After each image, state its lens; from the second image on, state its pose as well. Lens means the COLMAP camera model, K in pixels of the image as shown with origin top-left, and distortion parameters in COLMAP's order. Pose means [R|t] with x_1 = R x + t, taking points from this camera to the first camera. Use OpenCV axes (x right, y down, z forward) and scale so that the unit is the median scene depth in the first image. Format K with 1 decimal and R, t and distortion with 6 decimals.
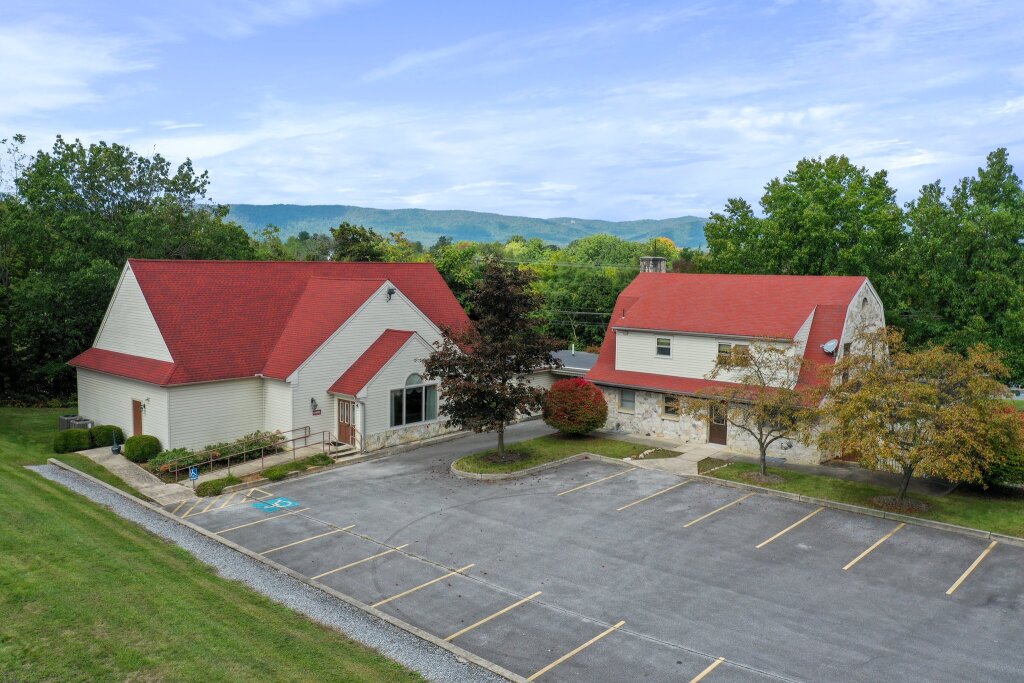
lens RADIAL K [[837.0, 0, 508.0], [0, 837.0, 348.8], [0, 0, 1]] dist [-0.006848, 0.002325]
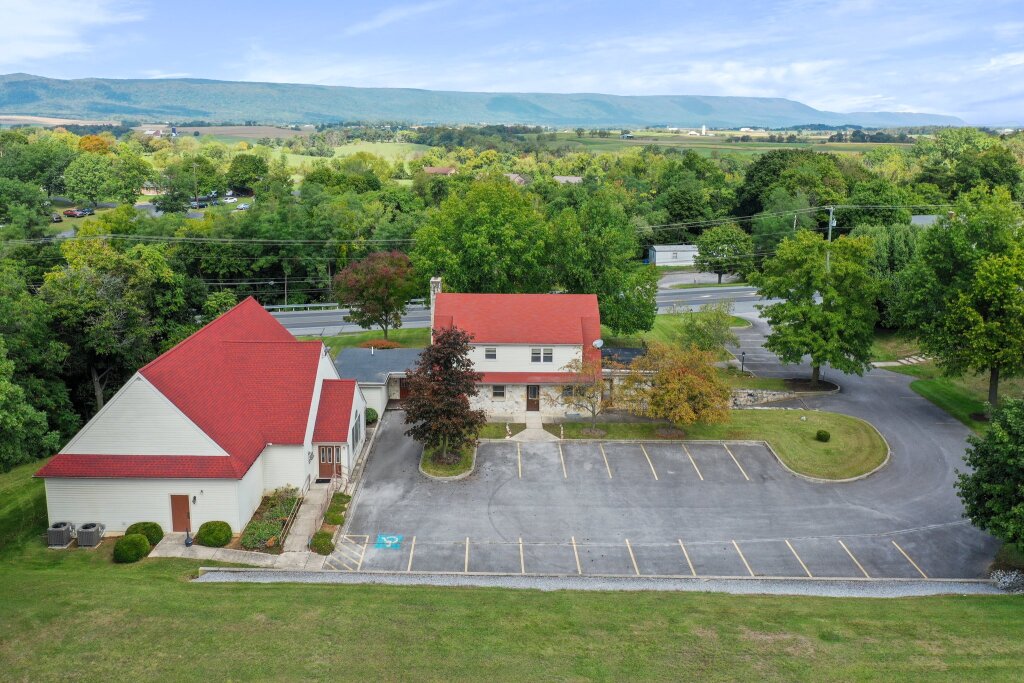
lens RADIAL K [[837.0, 0, 508.2], [0, 837.0, 336.0], [0, 0, 1]] dist [-0.006848, 0.002325]
pose [[0.733839, -0.166119, 0.658699, -0.939542], [0.064597, 0.982310, 0.175766, -0.359535], [-0.676245, -0.086434, 0.731588, -0.109837]]
